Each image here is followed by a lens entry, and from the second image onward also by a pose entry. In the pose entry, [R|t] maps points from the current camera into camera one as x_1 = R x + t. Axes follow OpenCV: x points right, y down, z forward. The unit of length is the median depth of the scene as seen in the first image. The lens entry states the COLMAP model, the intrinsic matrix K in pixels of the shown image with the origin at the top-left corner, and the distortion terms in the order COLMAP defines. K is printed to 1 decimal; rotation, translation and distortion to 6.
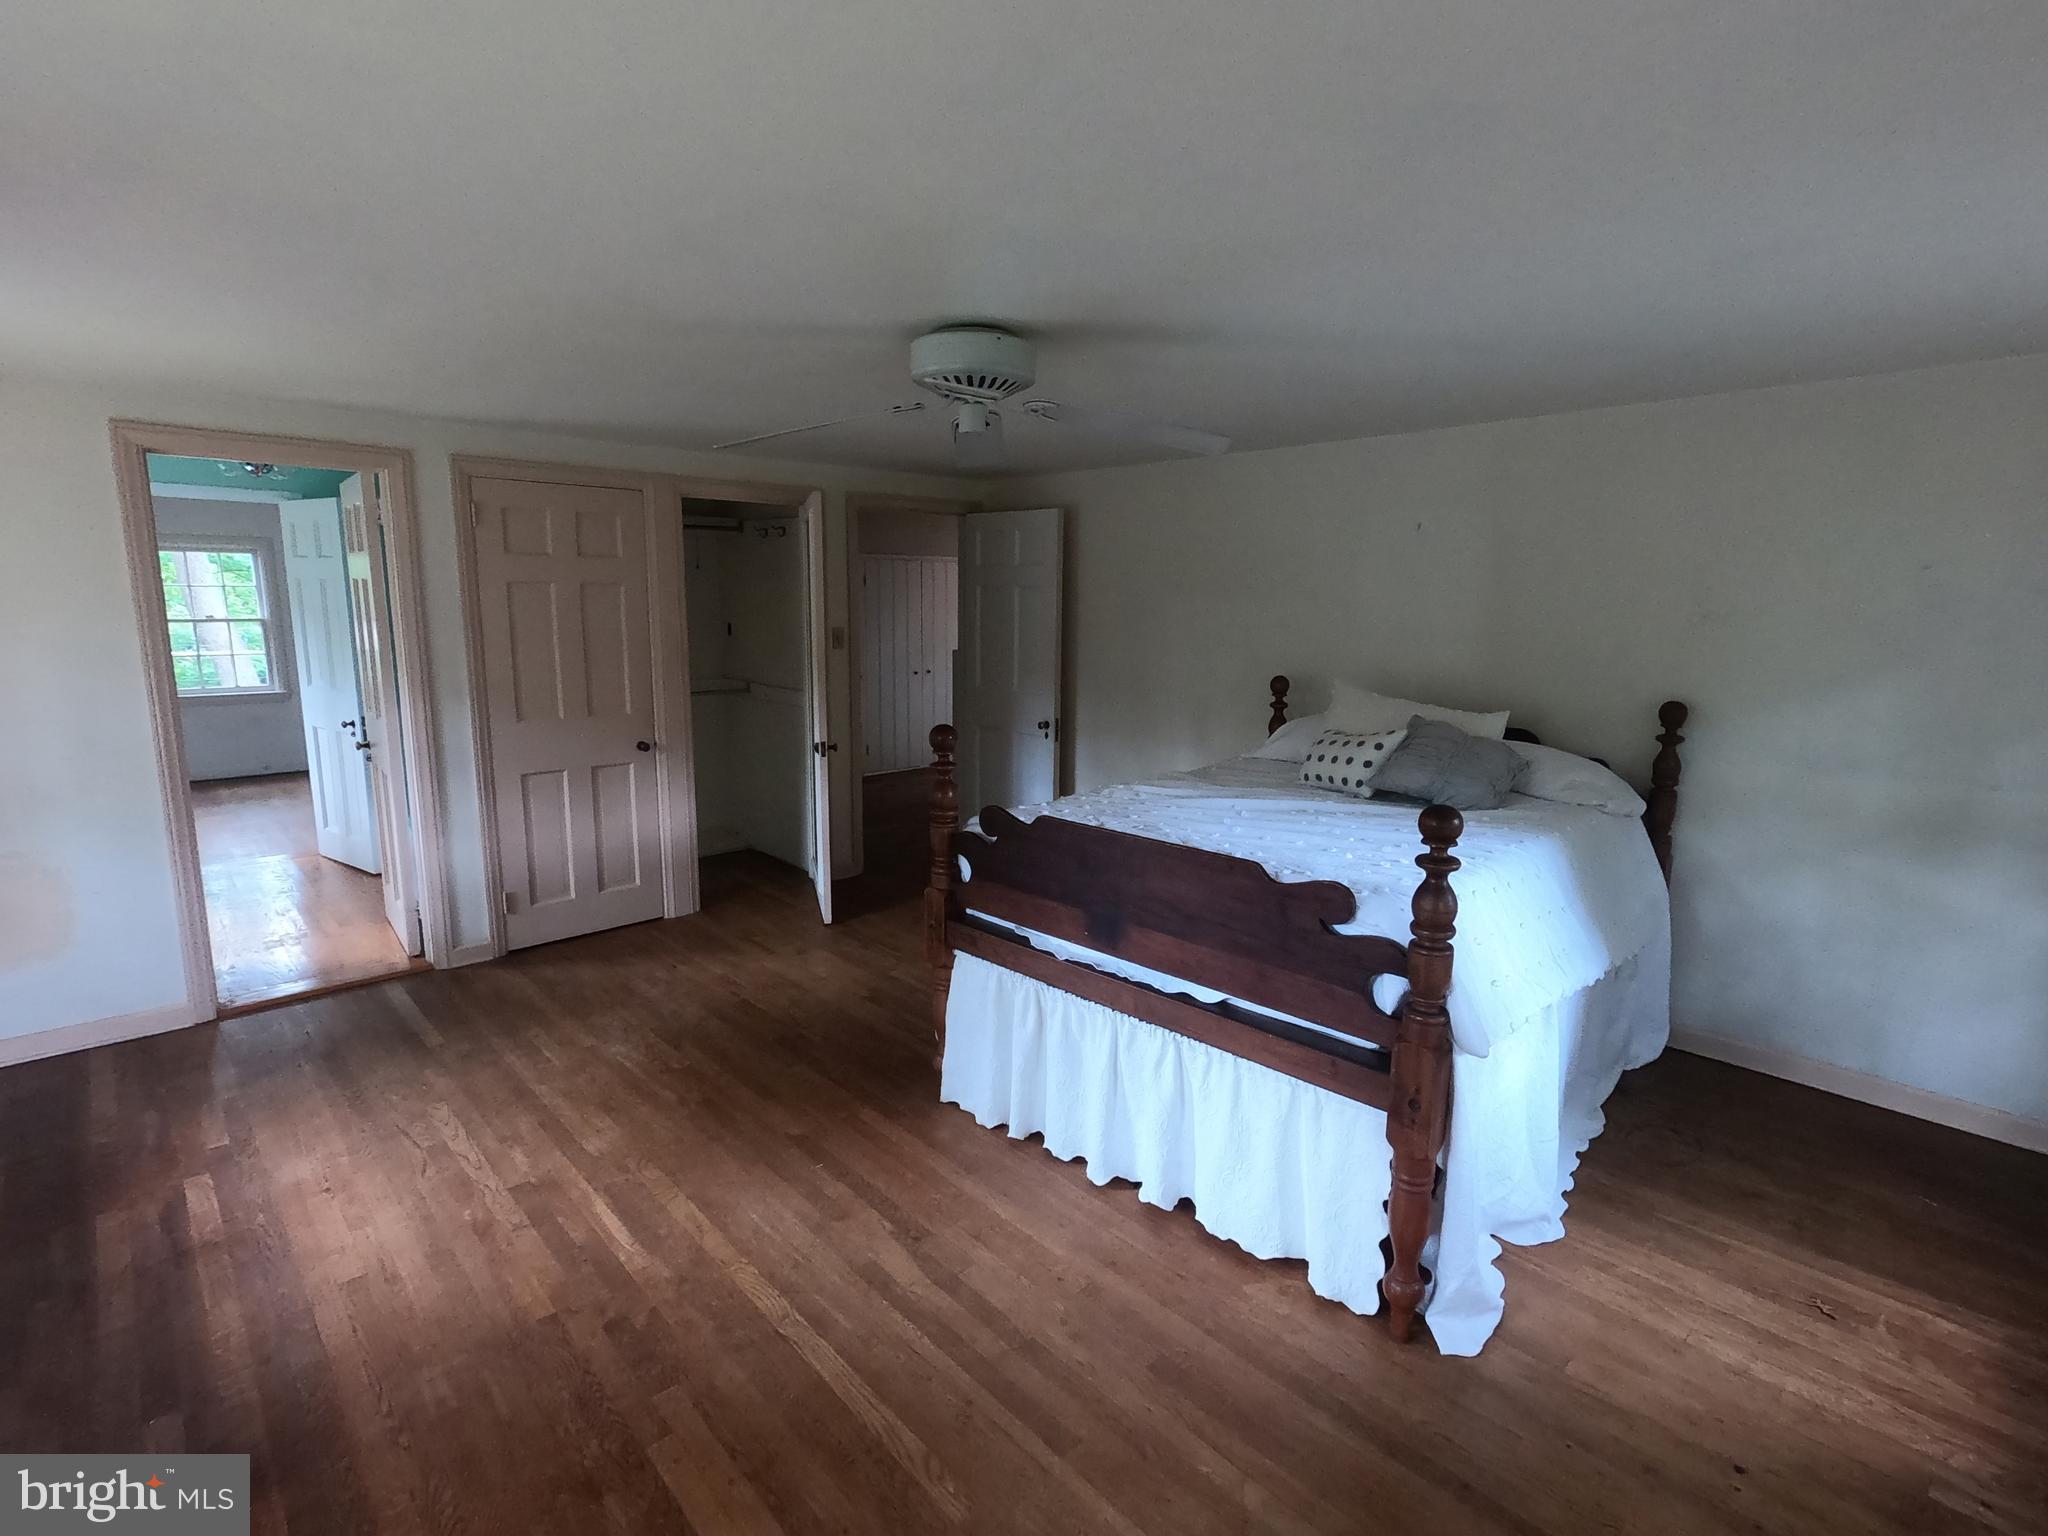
lens RADIAL K [[990.5, 0, 1030.2], [0, 990.5, 764.0], [0, 0, 1]] dist [0.013946, -0.002630]
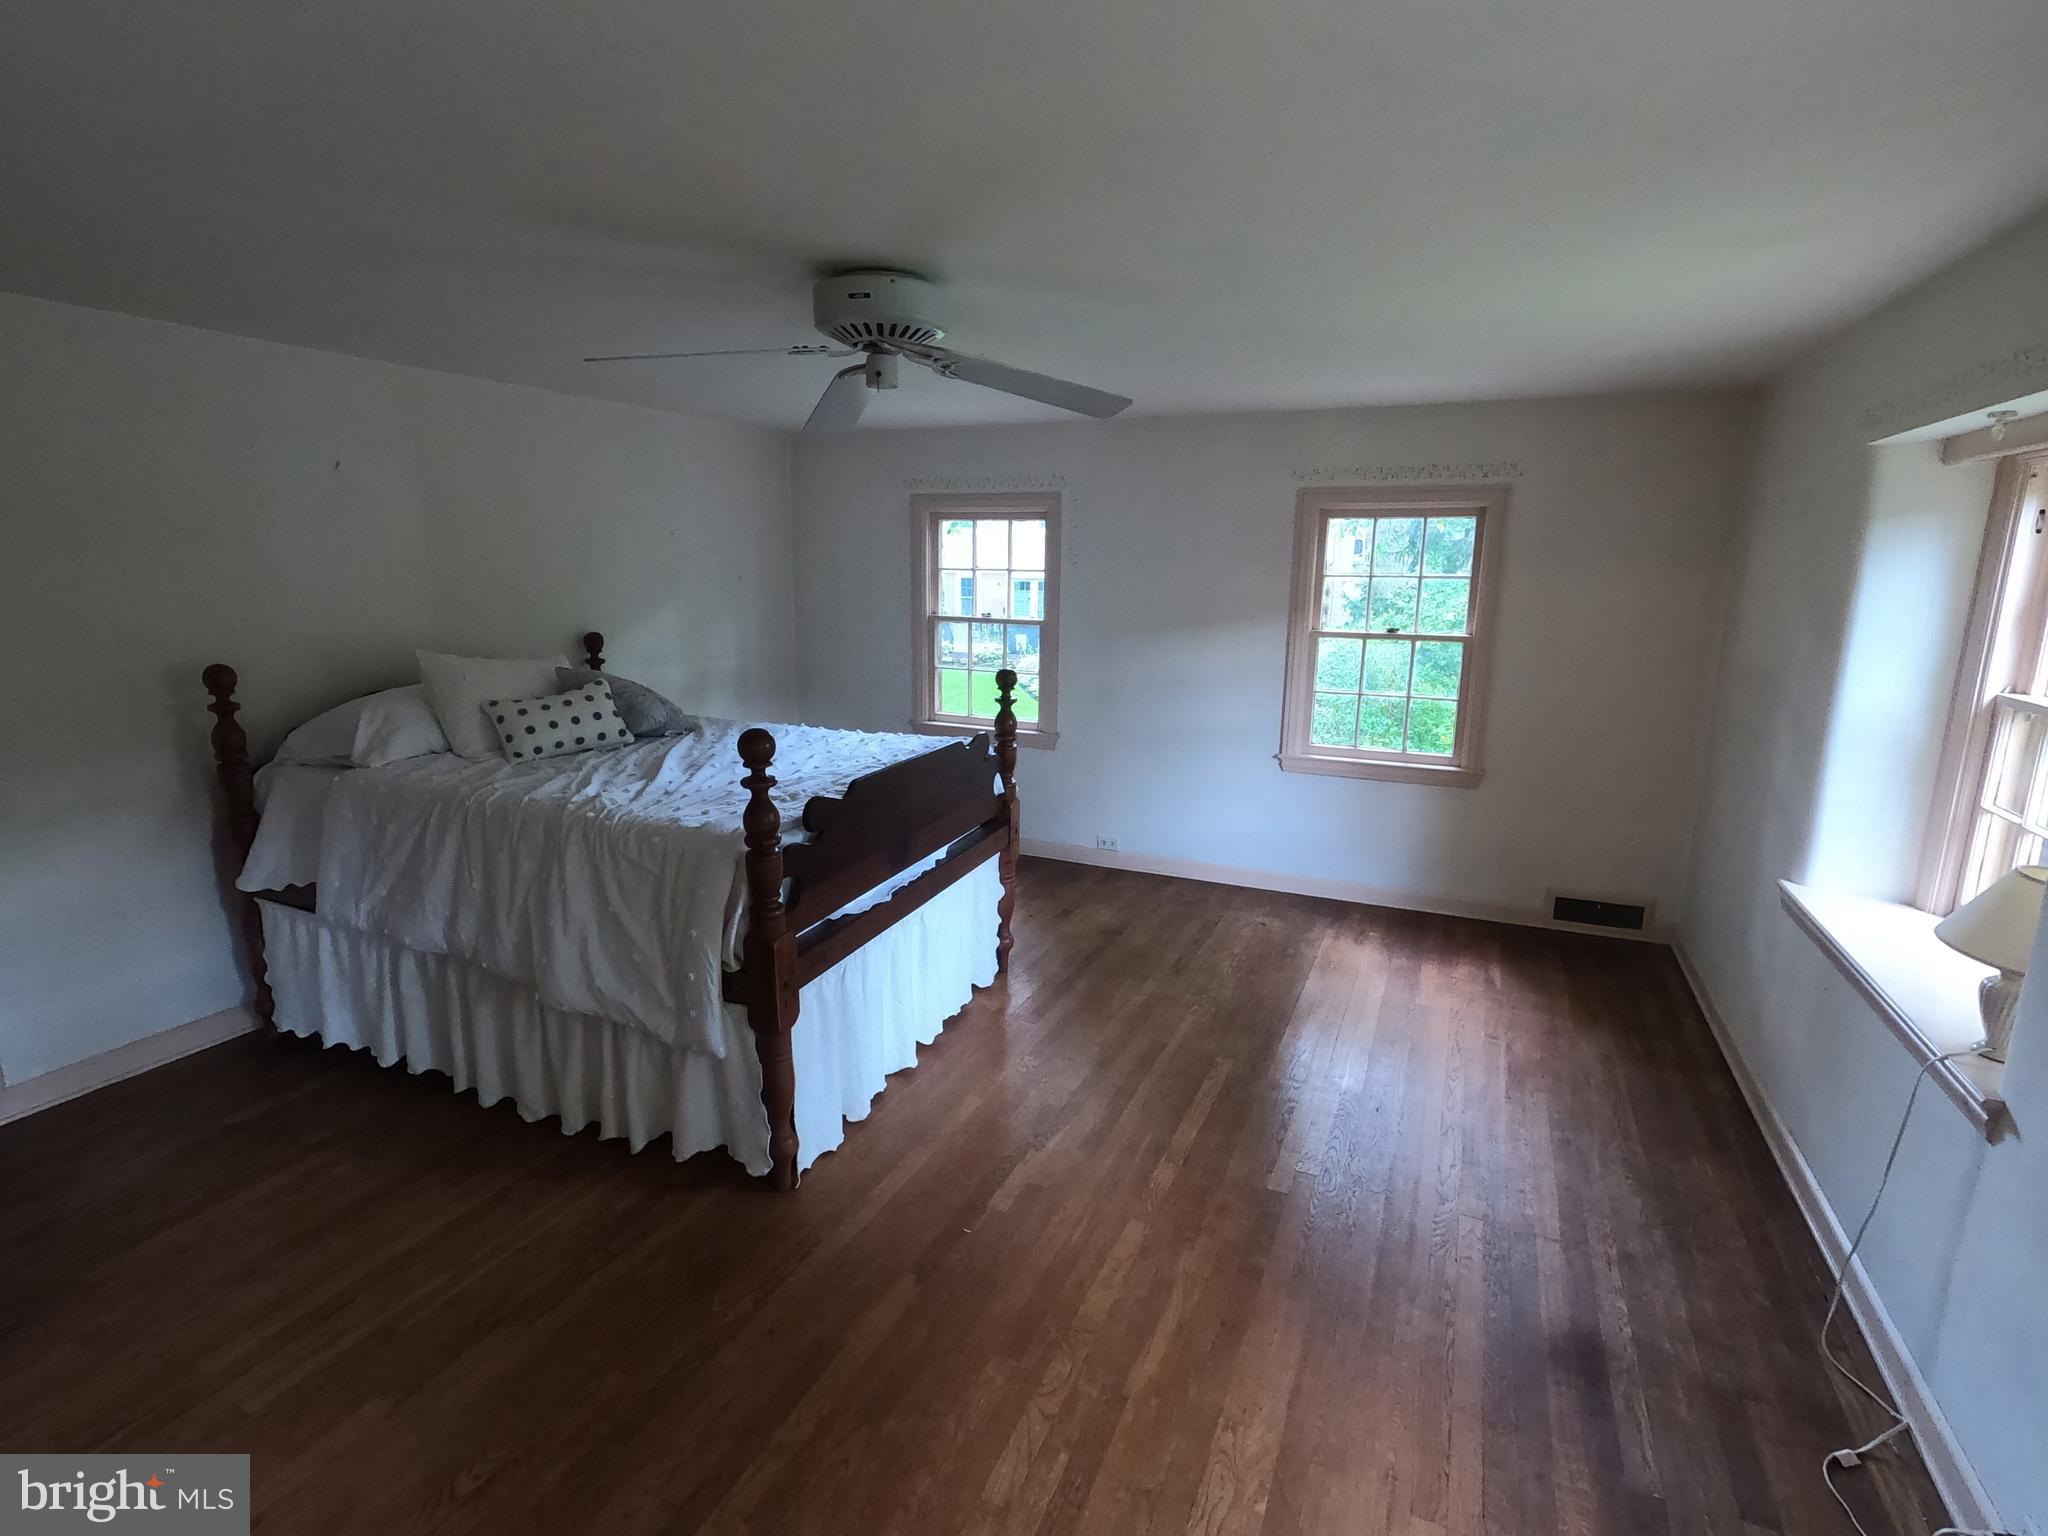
lens RADIAL K [[990.5, 0, 1036.3], [0, 990.5, 766.9], [0, 0, 1]] dist [0.013946, -0.002630]
pose [[-0.395208, -0.196670, 0.897291, -1.010797], [0.153197, 0.949020, 0.275483, -0.220270], [-0.905727, 0.246336, -0.344931, 1.252001]]
